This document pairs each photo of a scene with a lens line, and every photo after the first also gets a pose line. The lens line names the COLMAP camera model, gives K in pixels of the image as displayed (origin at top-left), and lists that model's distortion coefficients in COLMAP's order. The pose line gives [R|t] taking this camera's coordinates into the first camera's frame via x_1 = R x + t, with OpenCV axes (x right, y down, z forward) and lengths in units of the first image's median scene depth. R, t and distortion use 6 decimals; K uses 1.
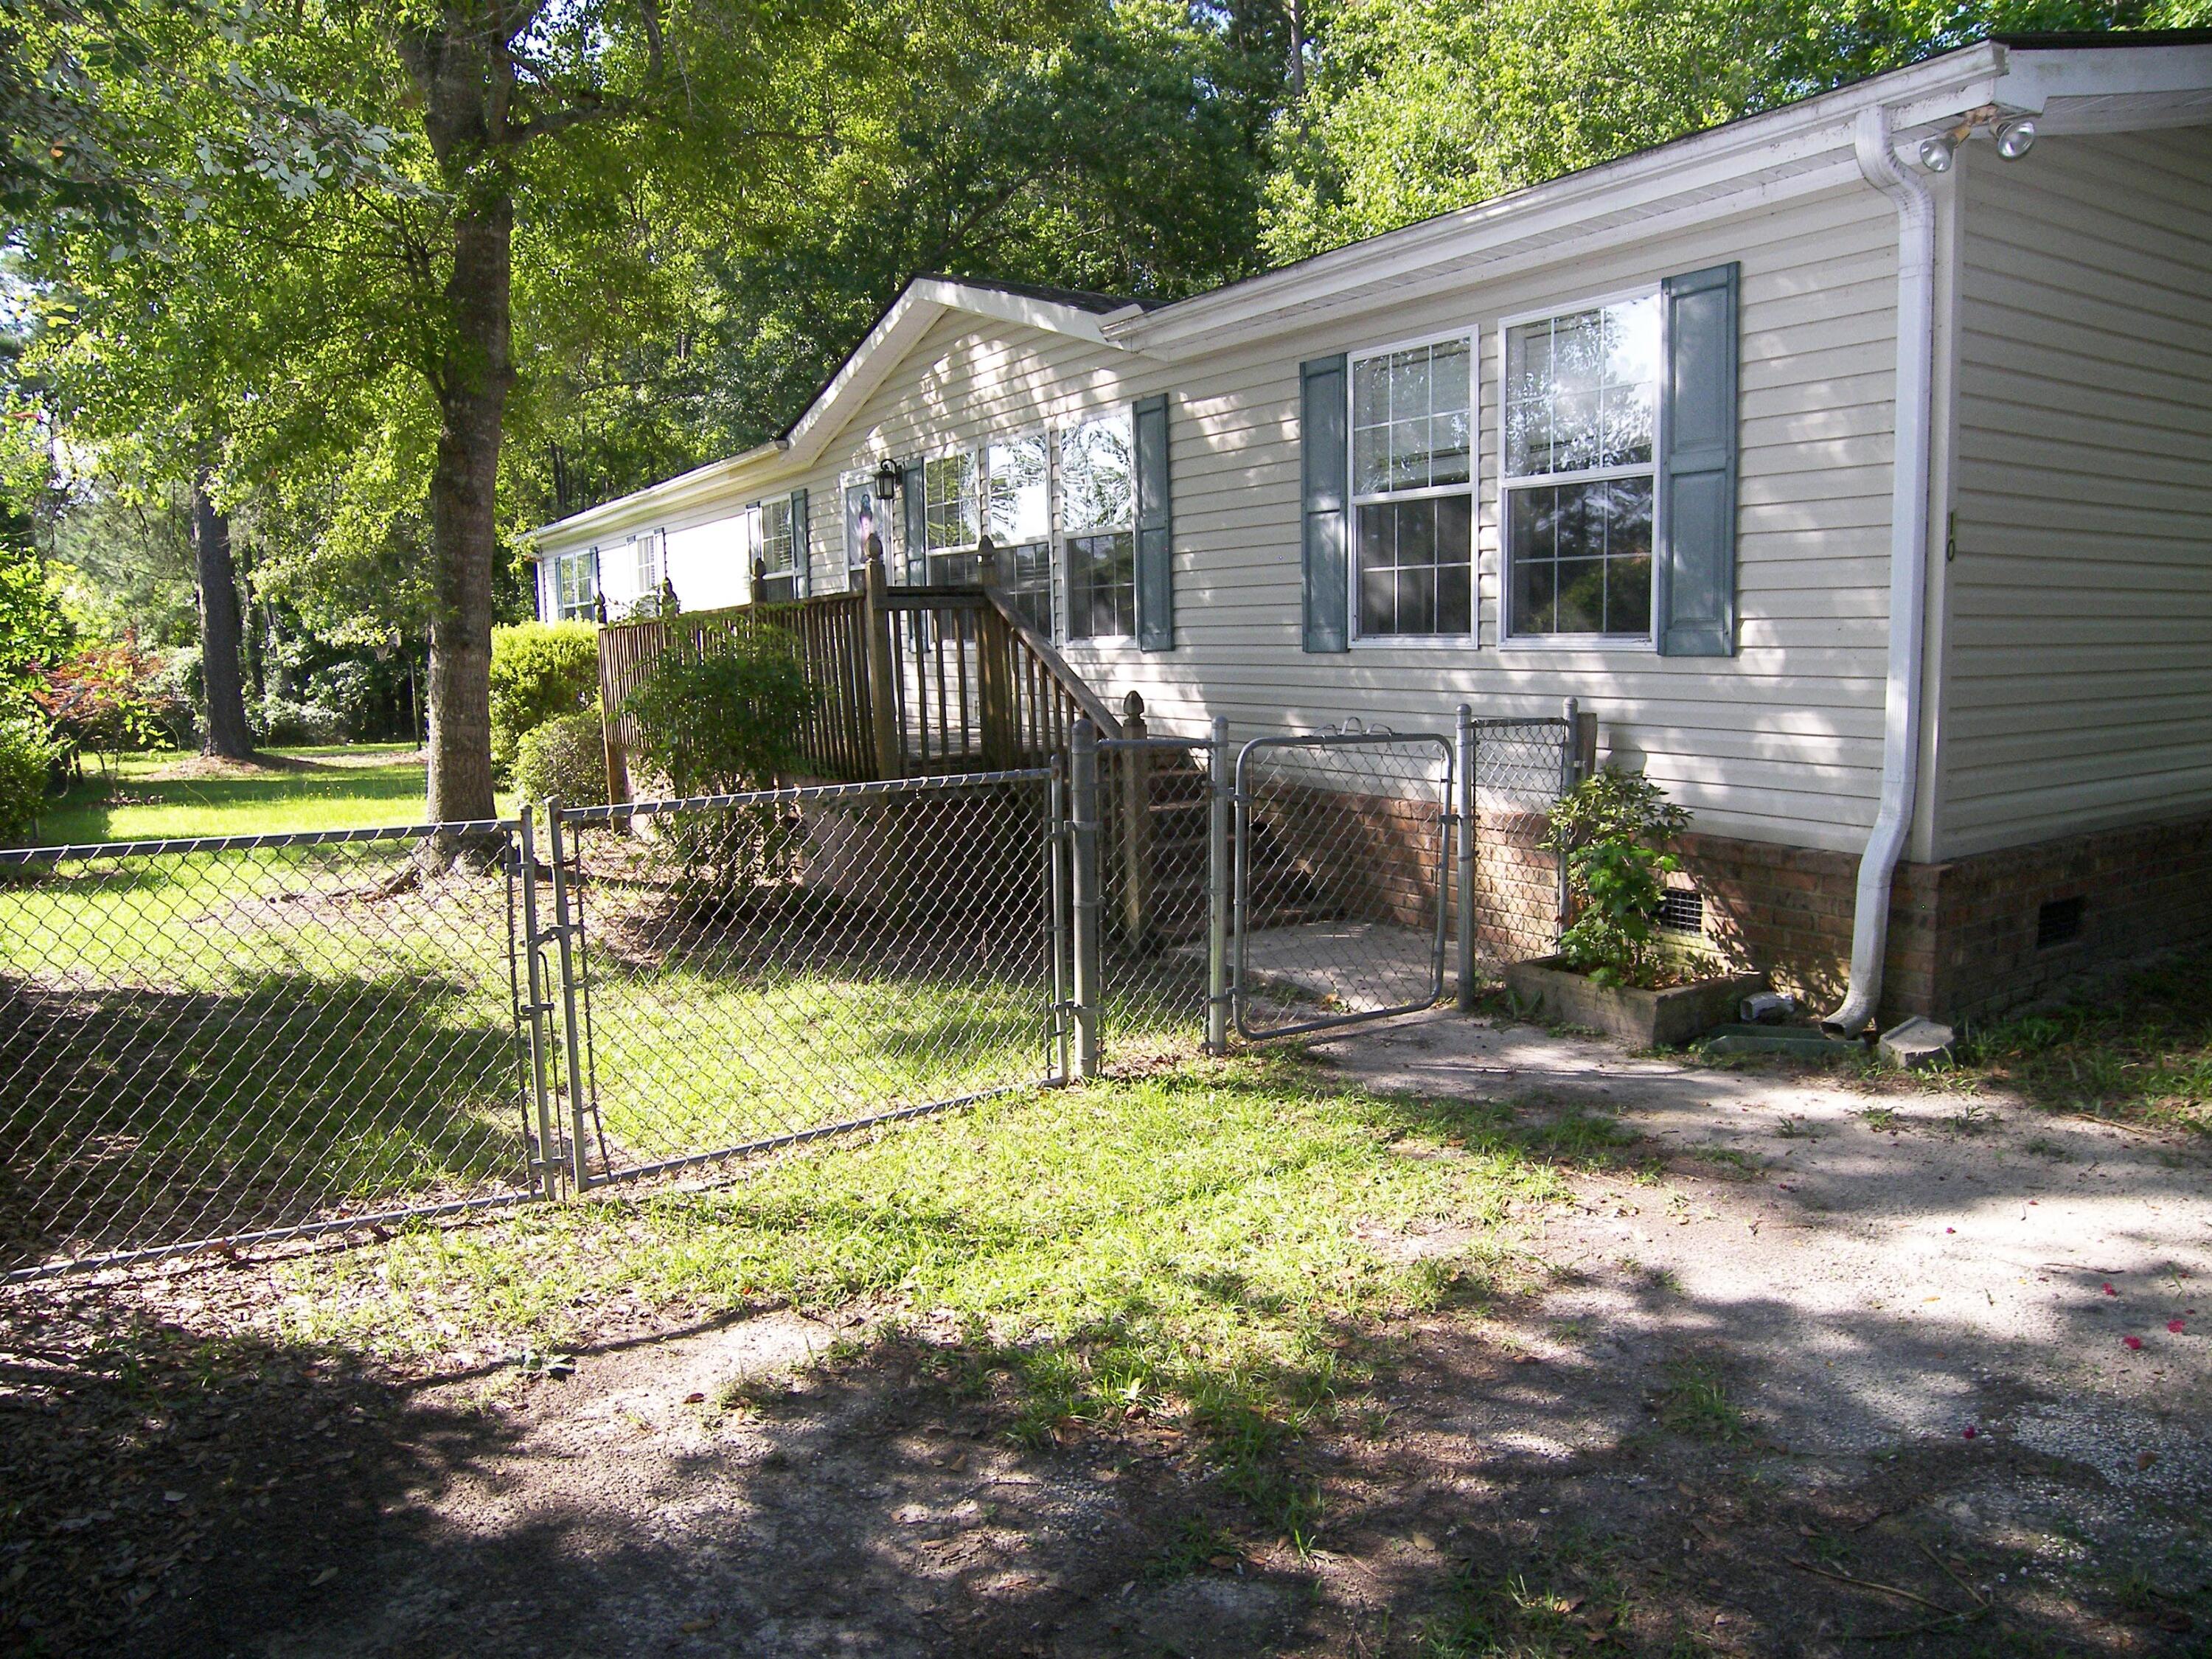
lens RADIAL K [[1496.0, 0, 1106.1], [0, 1496.0, 843.6], [0, 0, 1]] dist [-0.093550, 0.023342]
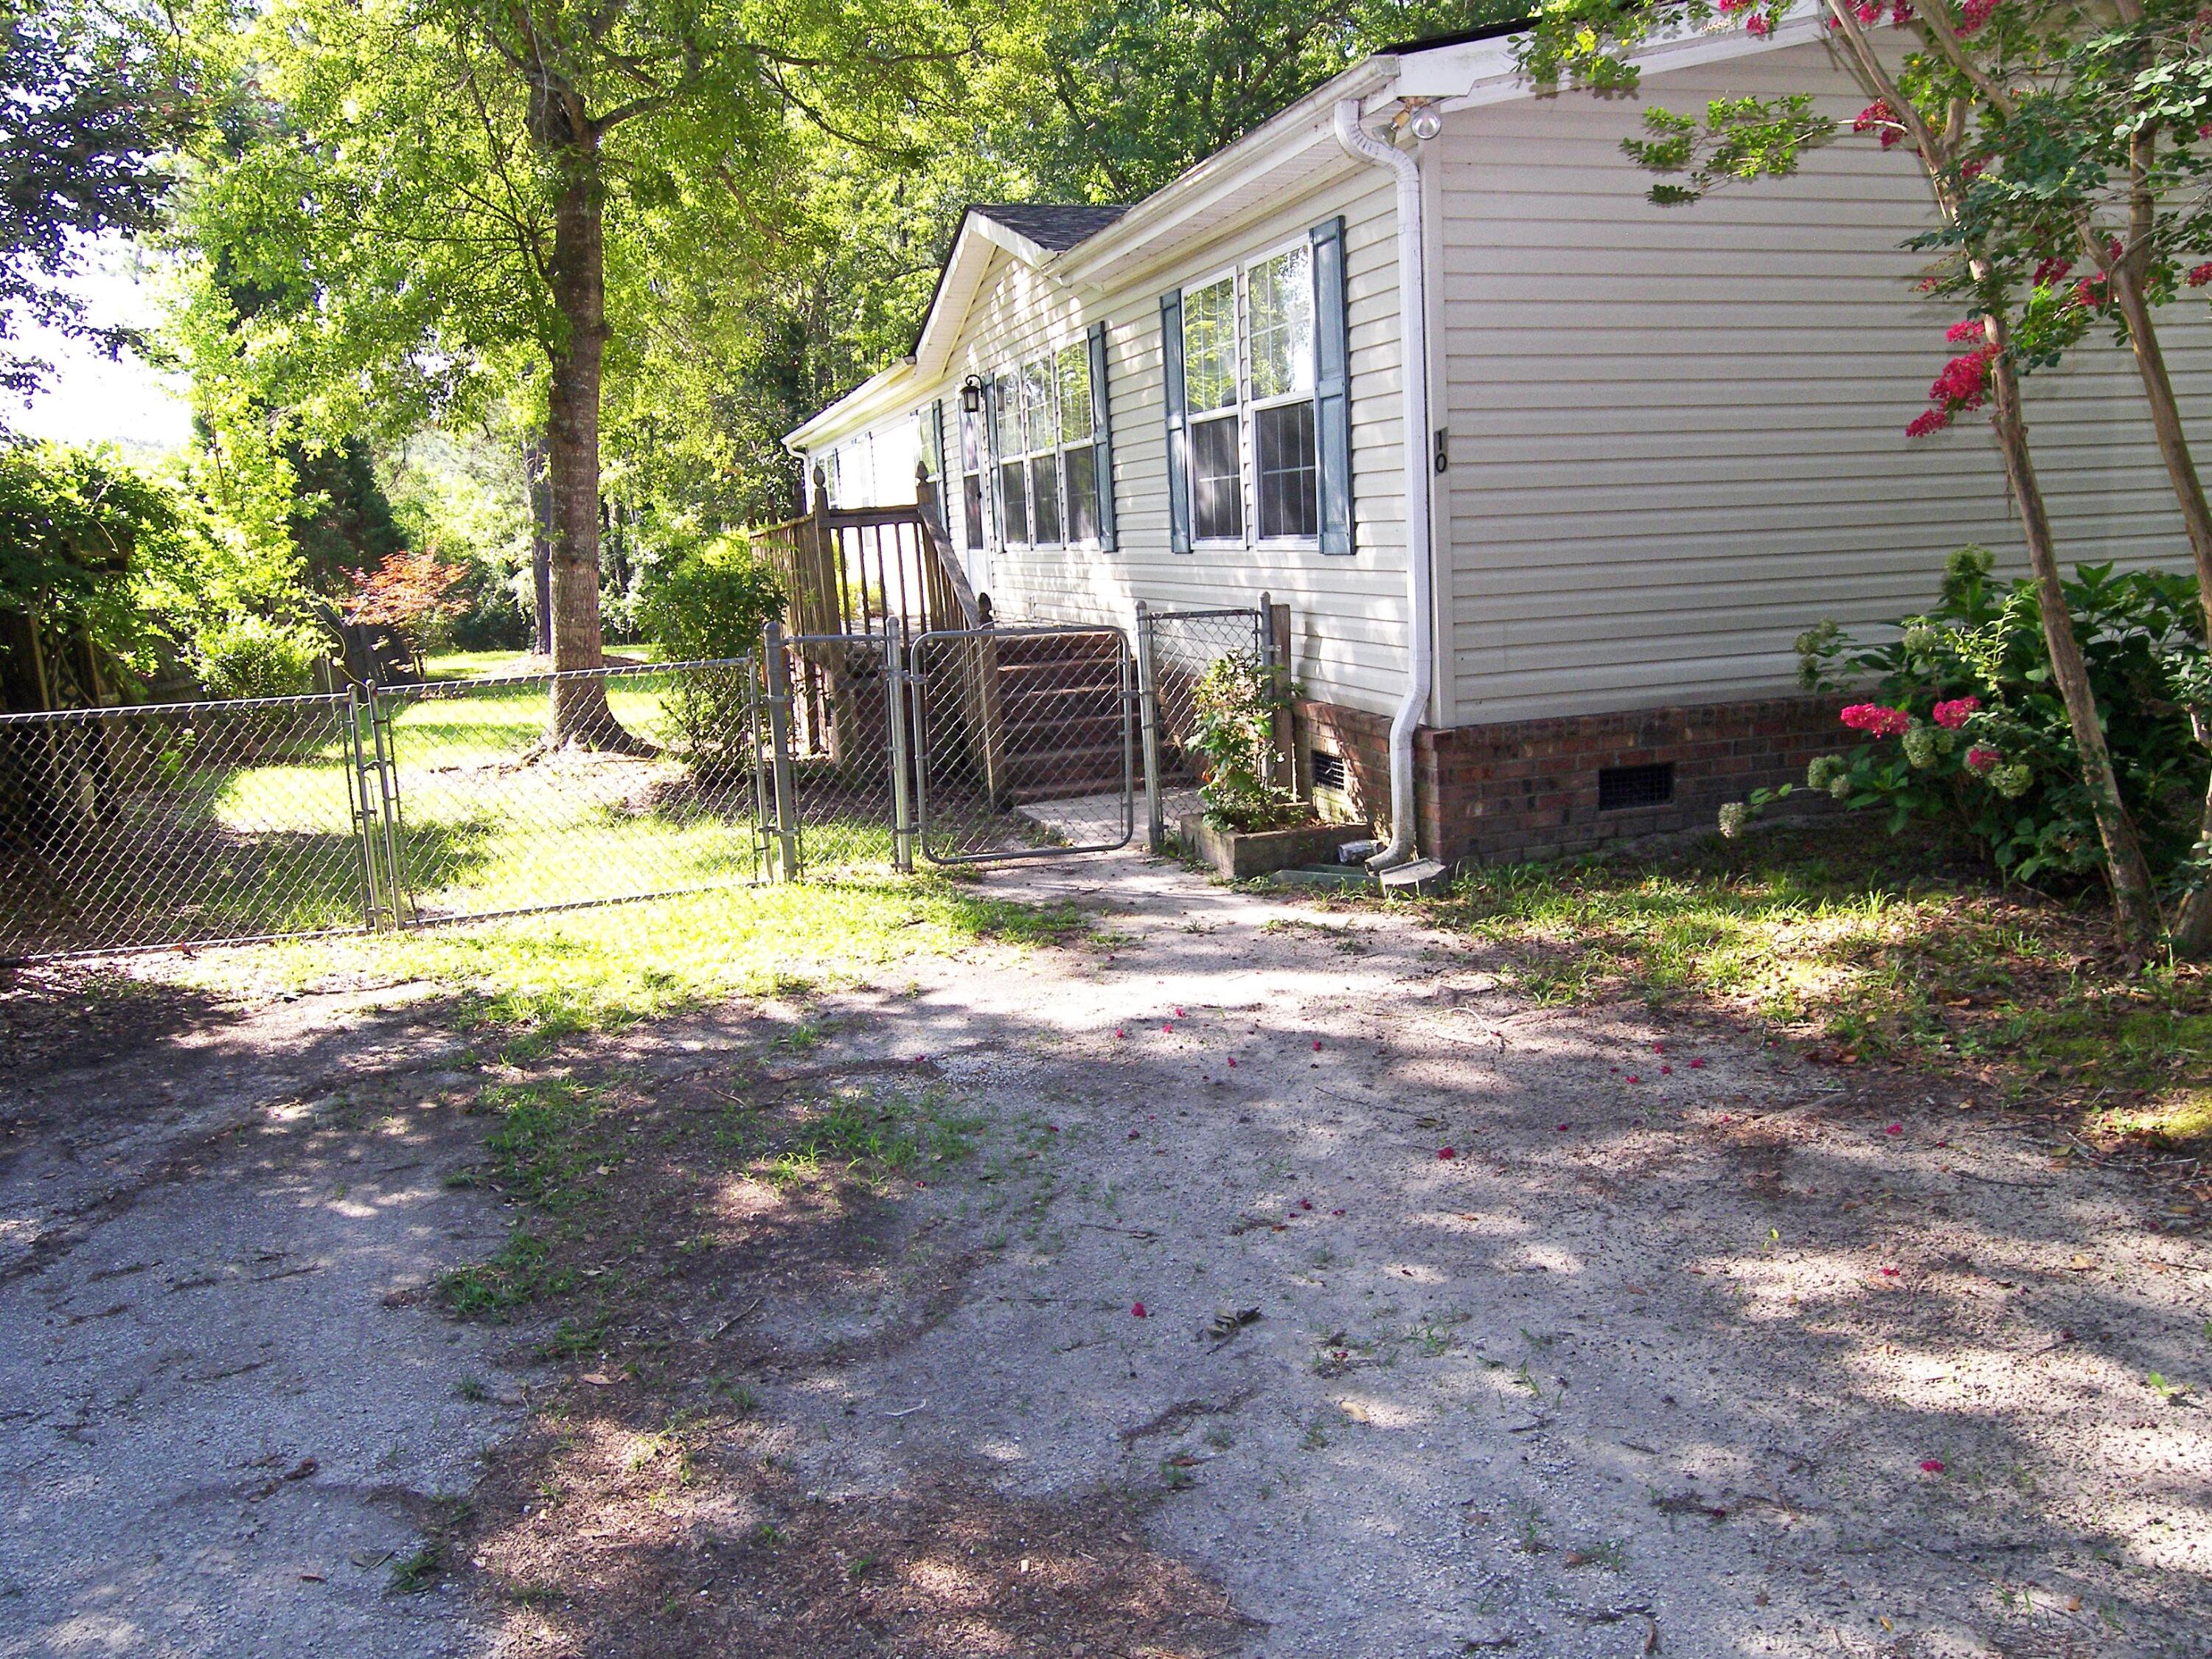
lens RADIAL K [[1711.0, 0, 1108.4], [0, 1711.0, 830.4], [0, 0, 1]] dist [-0.060753, 0.001409]
pose [[0.957646, 0.017373, -0.287423, 0.638660], [-0.003183, 0.998756, 0.049763, 0.025358], [0.287930, -0.046740, 0.956510, -0.371822]]
